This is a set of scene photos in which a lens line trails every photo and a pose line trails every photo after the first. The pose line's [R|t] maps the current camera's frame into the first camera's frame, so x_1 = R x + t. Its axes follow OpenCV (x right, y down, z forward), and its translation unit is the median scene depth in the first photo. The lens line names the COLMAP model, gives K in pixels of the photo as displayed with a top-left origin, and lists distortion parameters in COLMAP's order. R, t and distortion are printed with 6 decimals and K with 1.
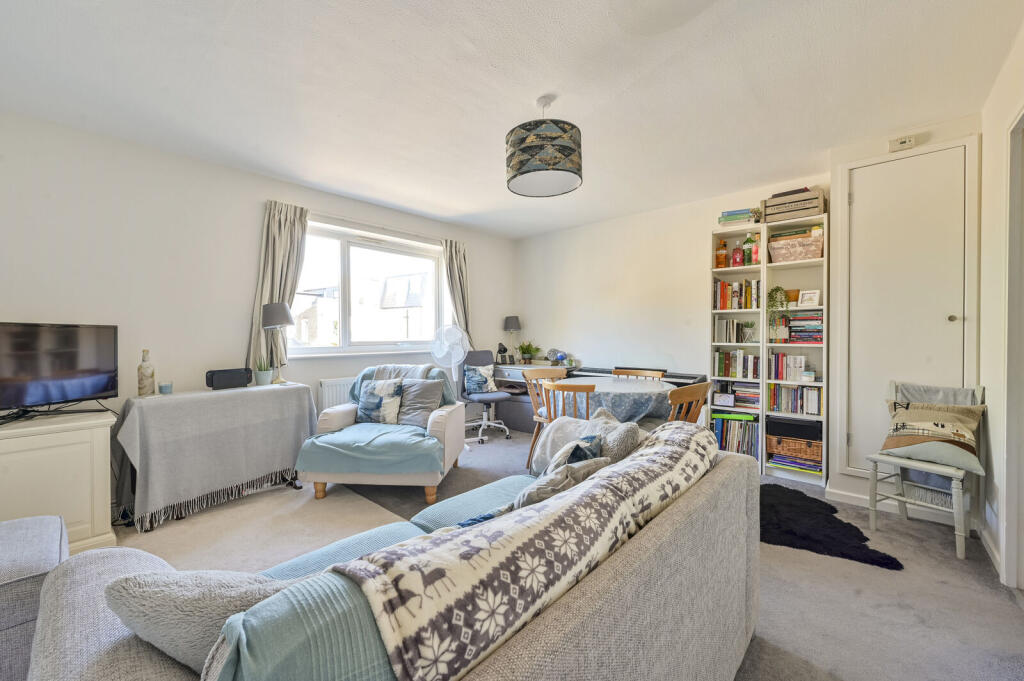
lens RADIAL K [[393.4, 0, 514.1], [0, 393.4, 337.5], [0, 0, 1]] dist [-0.001374, -0.000180]
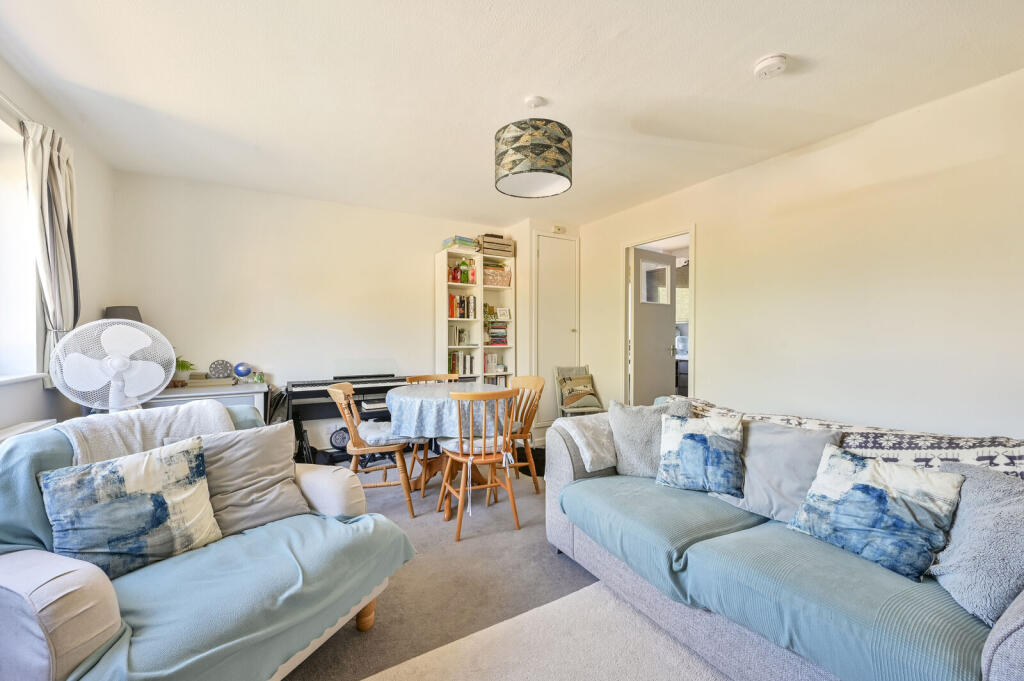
lens RADIAL K [[393.4, 0, 511.5], [0, 393.4, 338.1], [0, 0, 1]] dist [-0.001374, -0.000180]
pose [[0.322394, 0.000619, 0.946605, -0.586689], [0.005070, 0.999984, -0.002381, -0.006953], [-0.946592, 0.005567, 0.322386, 0.504660]]
